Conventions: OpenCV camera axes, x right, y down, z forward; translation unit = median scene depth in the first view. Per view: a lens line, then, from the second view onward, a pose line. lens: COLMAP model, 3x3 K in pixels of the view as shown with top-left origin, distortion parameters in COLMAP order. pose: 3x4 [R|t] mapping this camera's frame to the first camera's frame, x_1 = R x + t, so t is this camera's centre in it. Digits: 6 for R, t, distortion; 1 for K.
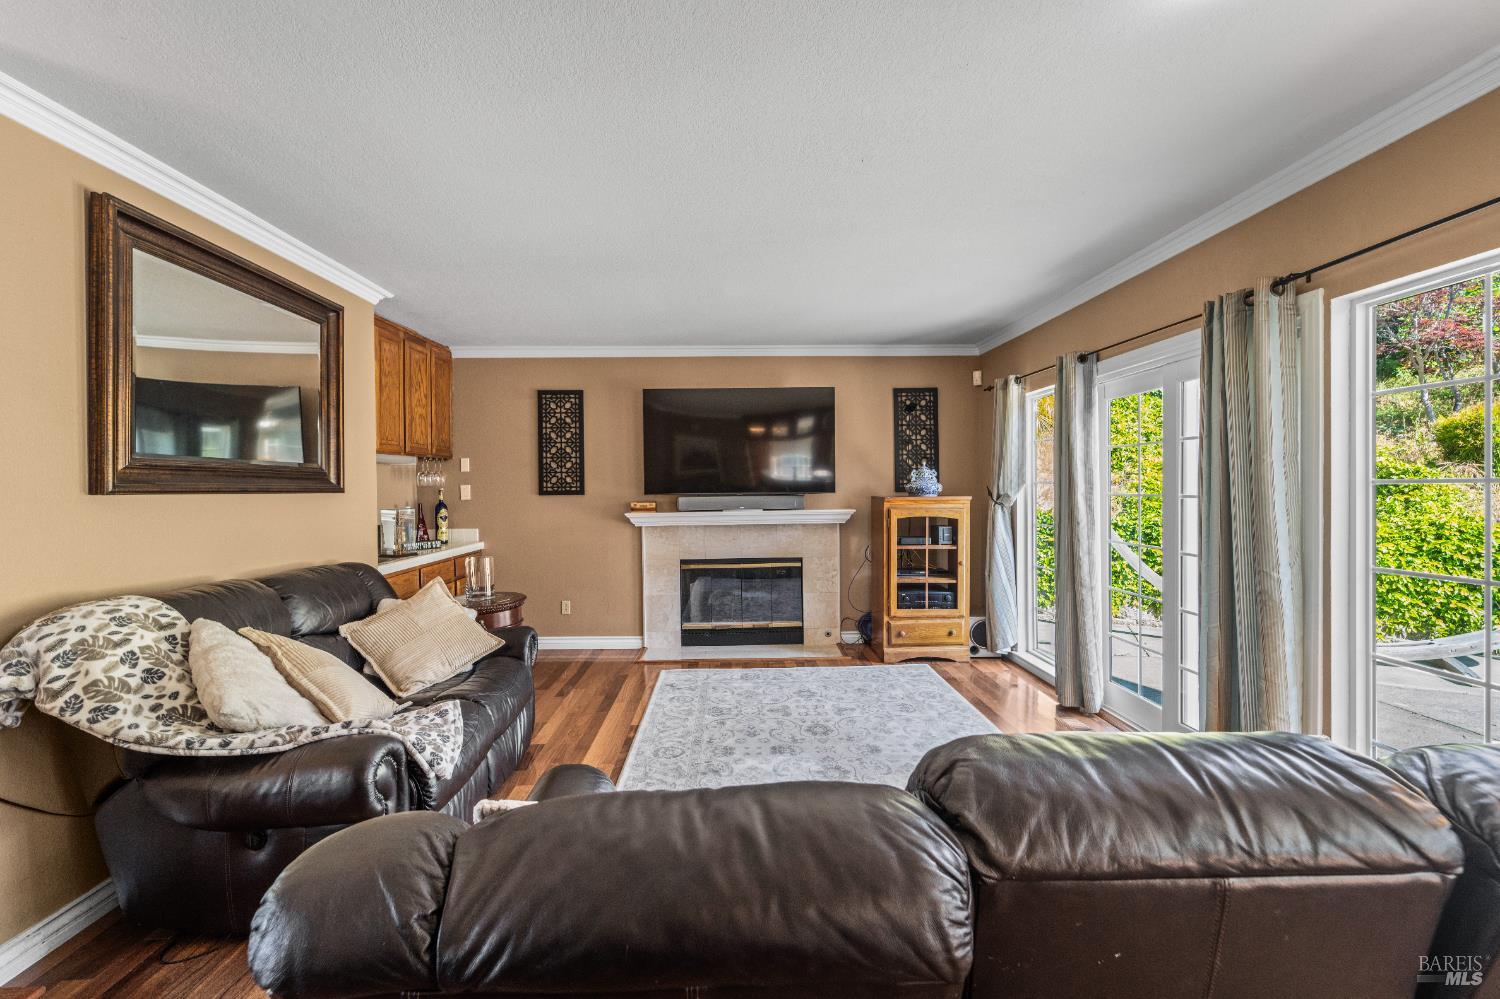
lens RADIAL K [[622.9, 0, 750.0], [0, 622.9, 486.3], [0, 0, 1]] dist [0.001915, 0.000009]
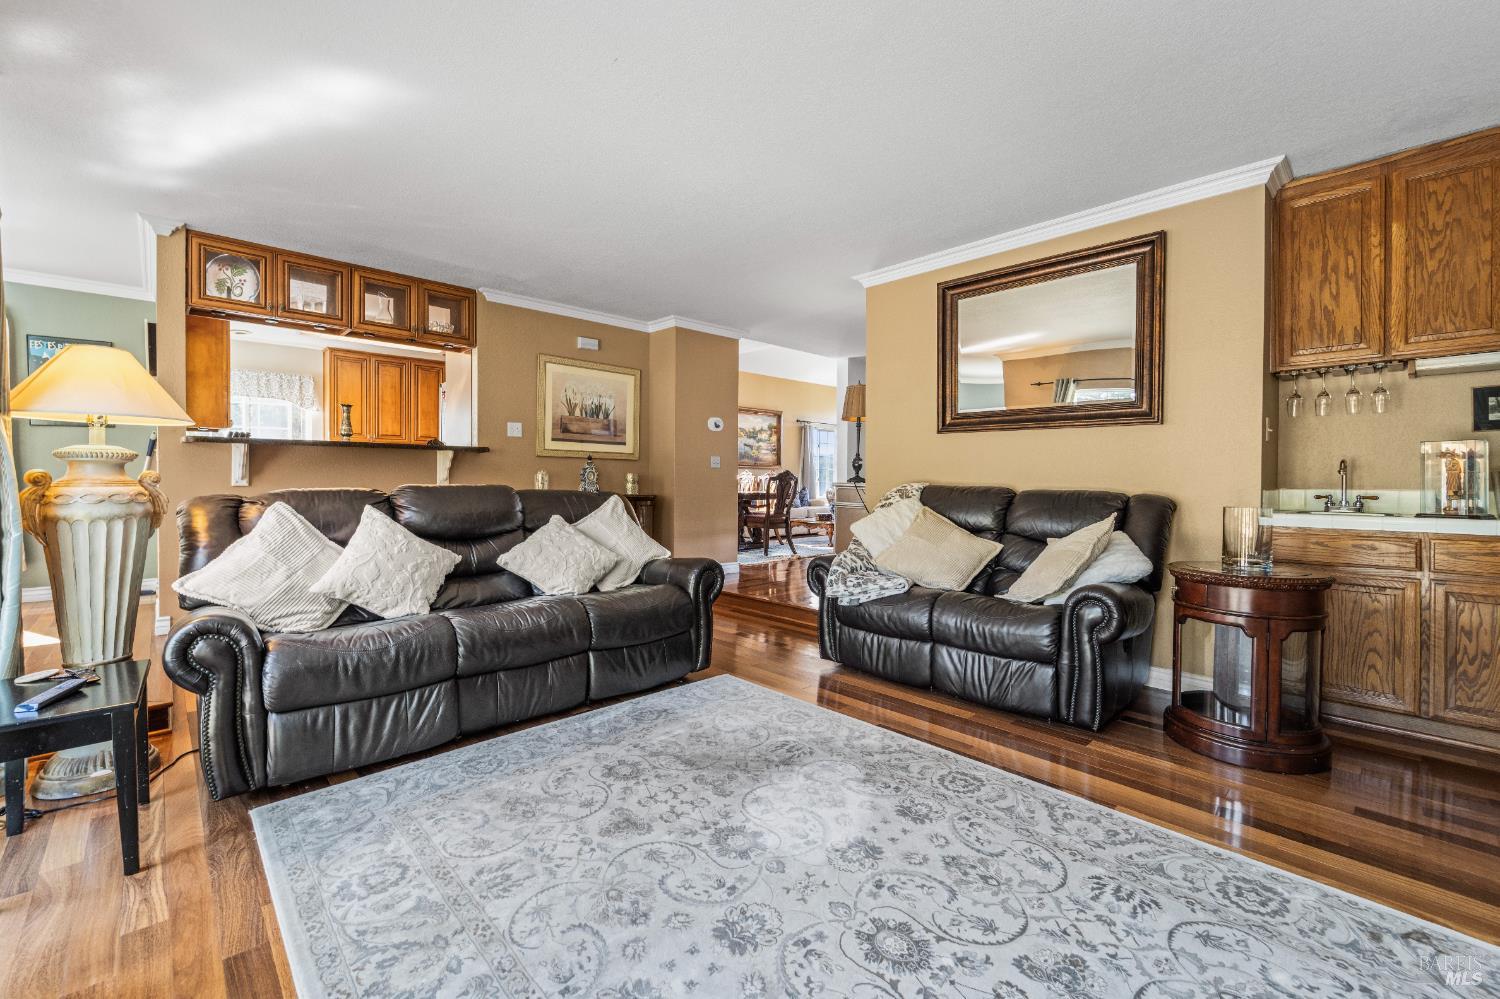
lens RADIAL K [[622.9, 0, 754.4], [0, 622.9, 493.9], [0, 0, 1]] dist [0.001915, 0.000009]
pose [[-0.755655, 0.007835, -0.654923, 0.469428], [-0.008191, 0.999737, 0.021411, 0.107613], [0.654919, 0.021544, -0.755392, 1.349747]]
